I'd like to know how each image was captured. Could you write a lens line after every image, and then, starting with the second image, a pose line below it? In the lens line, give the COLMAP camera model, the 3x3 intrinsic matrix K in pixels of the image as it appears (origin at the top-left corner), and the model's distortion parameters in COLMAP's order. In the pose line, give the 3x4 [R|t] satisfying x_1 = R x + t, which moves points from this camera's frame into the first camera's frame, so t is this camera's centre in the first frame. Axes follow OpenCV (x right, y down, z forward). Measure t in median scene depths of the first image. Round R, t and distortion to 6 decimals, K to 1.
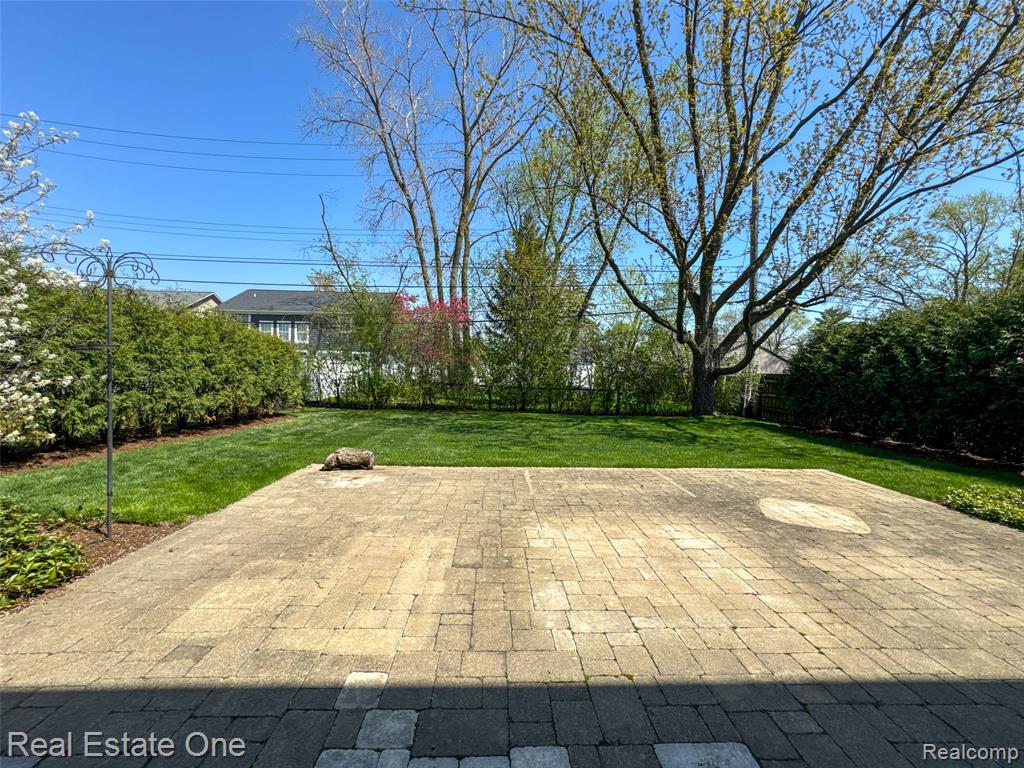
lens RADIAL K [[397.0, 0, 523.6], [0, 397.0, 397.6], [0, 0, 1]] dist [-0.032171, 0.014669]
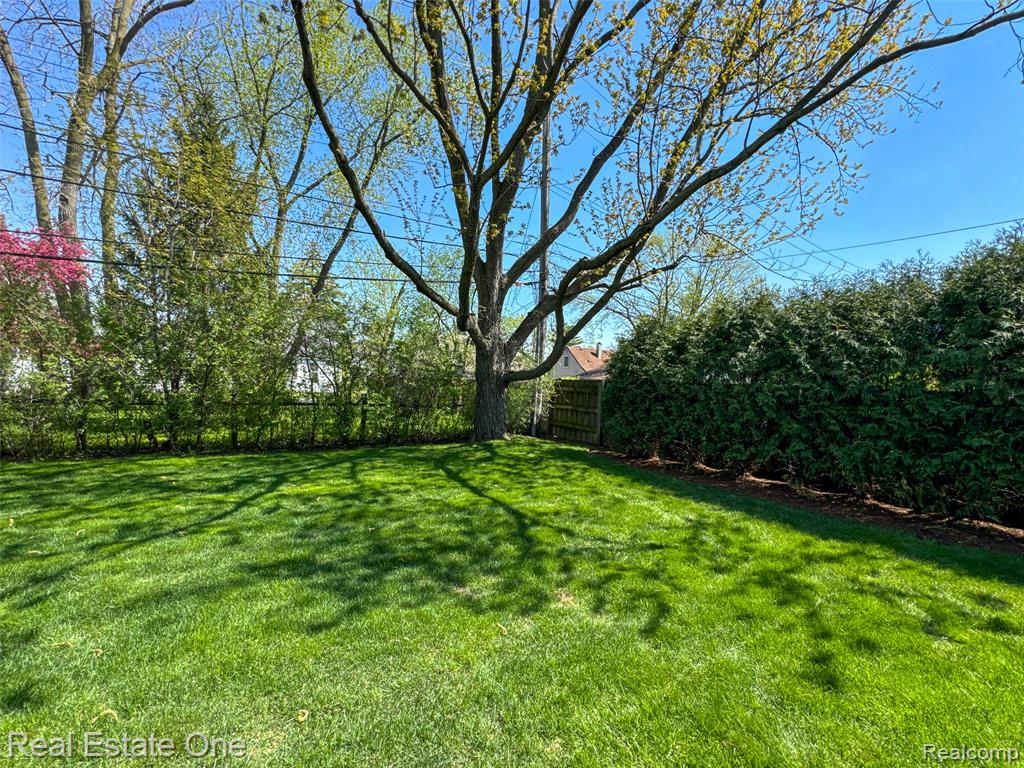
lens RADIAL K [[420.5, 0, 515.0], [0, 420.5, 391.2], [0, 0, 1]] dist [-0.038988, 0.018057]
pose [[0.849050, -0.003804, 0.528299, 0.230070], [0.017354, 0.999635, -0.020692, -0.049384], [-0.528028, 0.026737, 0.848806, 0.766181]]
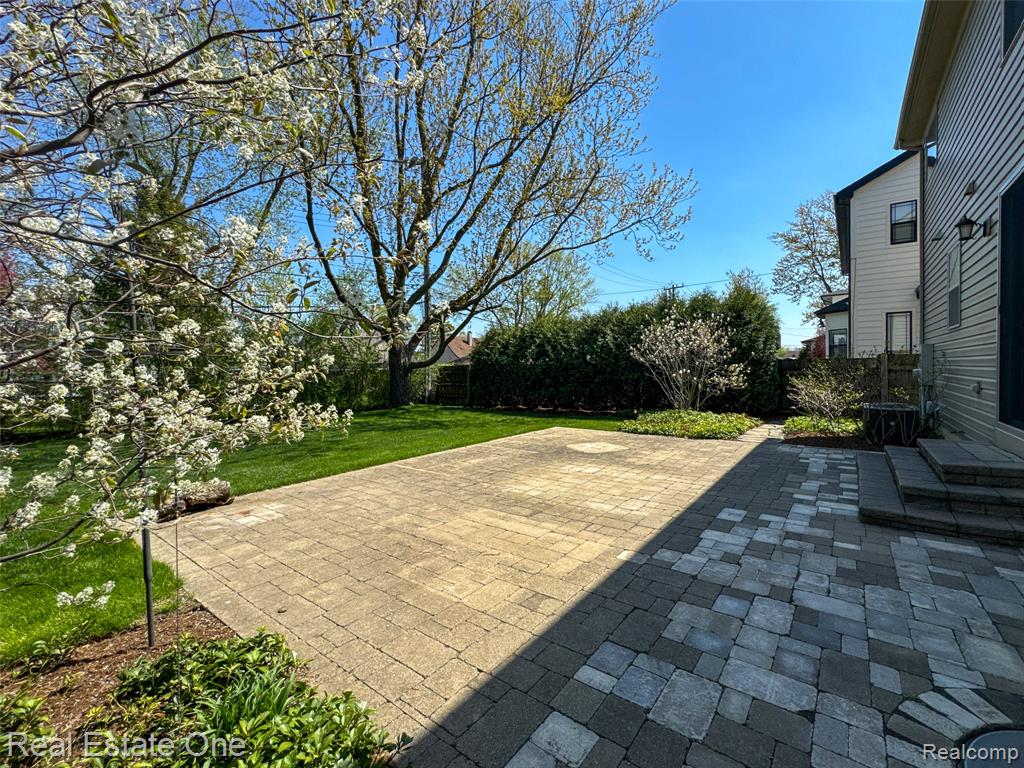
lens RADIAL K [[420.5, 0, 515.0], [0, 420.5, 391.2], [0, 0, 1]] dist [-0.038988, 0.018057]
pose [[0.656151, -0.072762, 0.751114, -0.406980], [0.080082, 0.996434, 0.026569, -0.006522], [-0.750368, 0.042717, 0.659638, 0.038861]]
